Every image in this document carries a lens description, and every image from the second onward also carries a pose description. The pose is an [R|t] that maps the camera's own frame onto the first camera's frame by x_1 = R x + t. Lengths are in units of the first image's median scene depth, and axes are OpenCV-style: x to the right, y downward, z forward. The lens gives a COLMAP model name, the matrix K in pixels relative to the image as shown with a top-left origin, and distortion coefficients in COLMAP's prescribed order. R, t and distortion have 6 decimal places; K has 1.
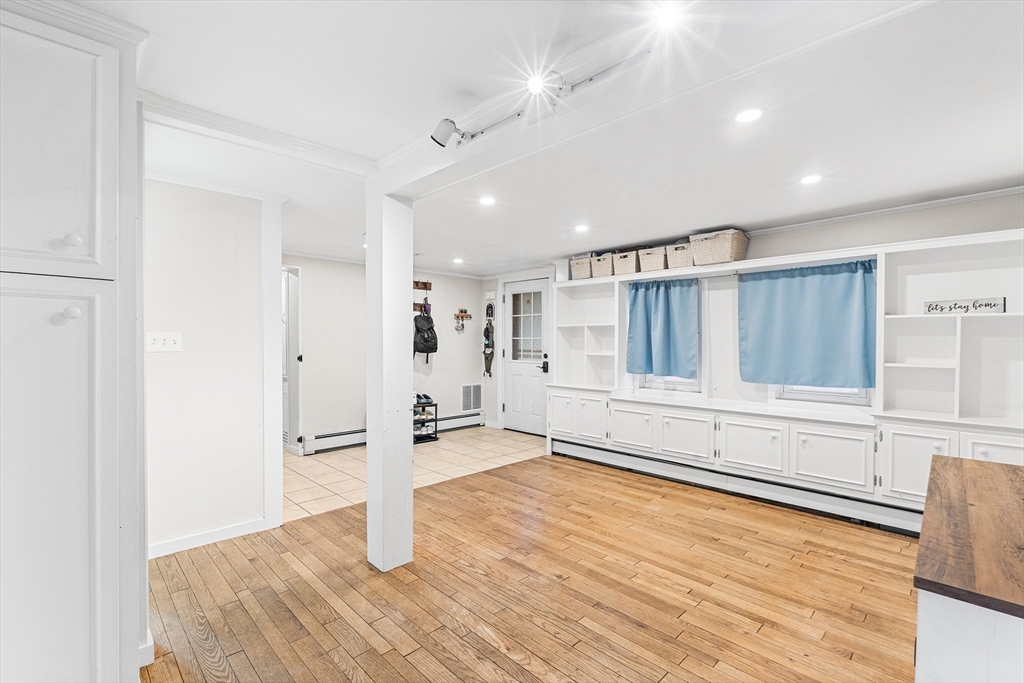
lens RADIAL K [[456.8, 0, 509.4], [0, 456.8, 345.8], [0, 0, 1]] dist [-0.004800, -0.000462]
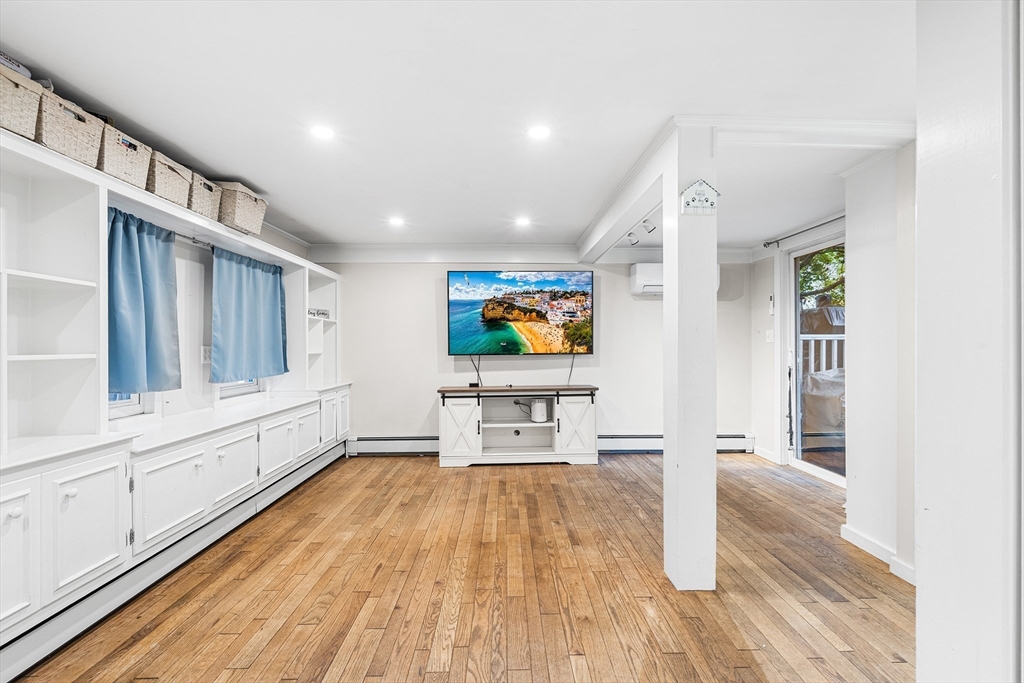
lens RADIAL K [[456.8, 0, 513.8], [0, 456.8, 346.9], [0, 0, 1]] dist [-0.004800, -0.000462]
pose [[-0.725323, -0.002742, 0.688403, -0.523880], [0.007601, 0.999899, 0.011991, 0.012995], [-0.688366, 0.013930, -0.725229, 1.575283]]
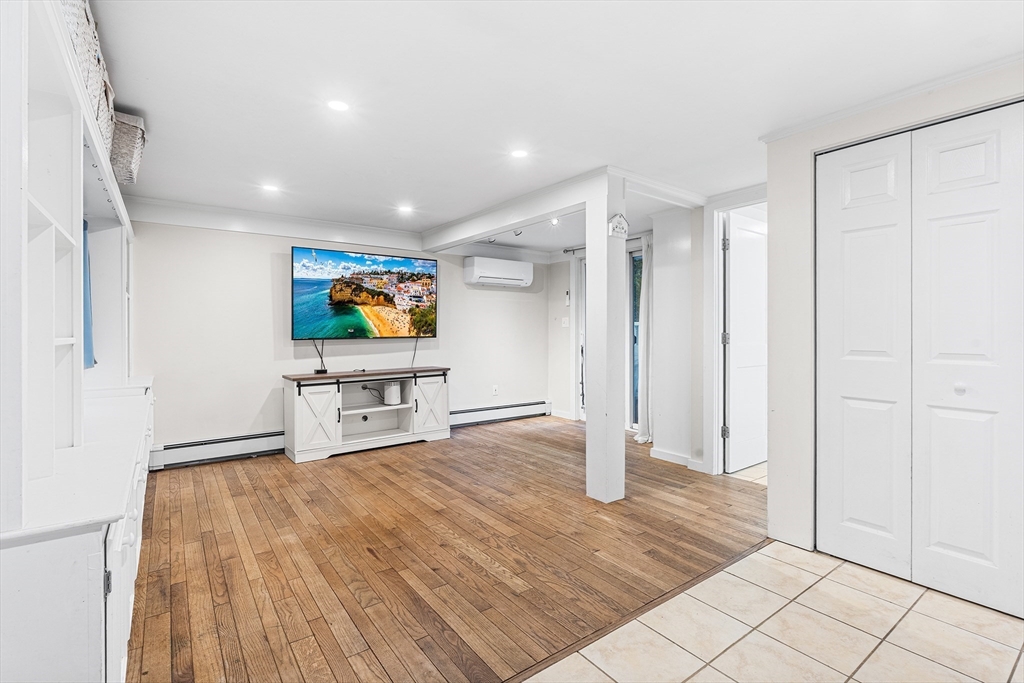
lens RADIAL K [[474.4, 0, 513.5], [0, 474.4, 331.1], [0, 0, 1]] dist [-0.007827, -0.000127]
pose [[-0.989210, -0.002179, 0.146486, -0.173678], [-0.000244, 0.999912, 0.013228, 0.012857], [-0.146502, 0.013049, -0.989124, 1.935315]]
